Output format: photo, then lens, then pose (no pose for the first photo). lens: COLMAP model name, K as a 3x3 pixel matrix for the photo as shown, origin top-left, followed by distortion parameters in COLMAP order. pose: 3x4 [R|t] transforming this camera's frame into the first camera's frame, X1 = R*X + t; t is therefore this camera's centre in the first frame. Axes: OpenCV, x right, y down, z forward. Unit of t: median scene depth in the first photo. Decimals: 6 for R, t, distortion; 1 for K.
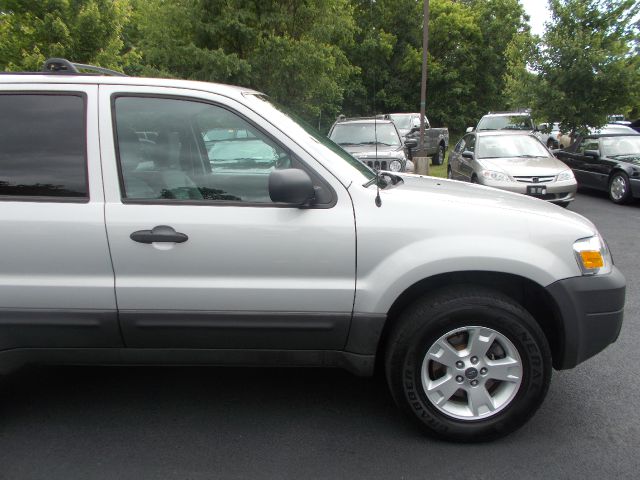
lens RADIAL K [[489.9, 0, 317.5], [0, 489.9, 239.3], [0, 0, 1]] dist [-0.003060, -0.001110]
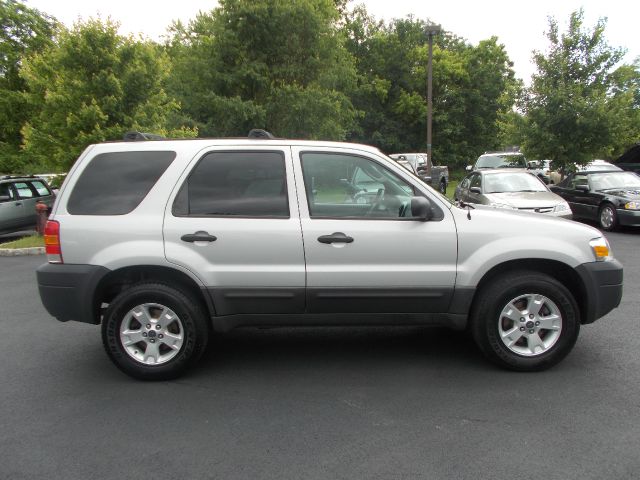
lens RADIAL K [[489.9, 0, 317.5], [0, 489.9, 239.3], [0, 0, 1]] dist [-0.003060, -0.001110]
pose [[0.999733, -0.011078, 0.020274, -0.091968], [0.012577, 0.997075, -0.075386, 0.025410], [-0.019380, 0.075621, 0.996948, -0.133265]]
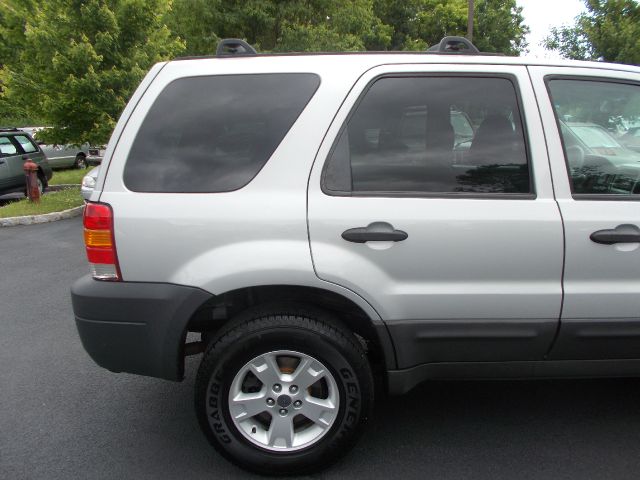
lens RADIAL K [[489.9, 0, 317.5], [0, 489.9, 239.3], [0, 0, 1]] dist [-0.003060, -0.001110]
pose [[0.998569, -0.019317, 0.049869, -0.203865], [0.018614, 0.999721, 0.014533, -0.005122], [-0.050136, -0.013584, 0.998650, 0.030489]]
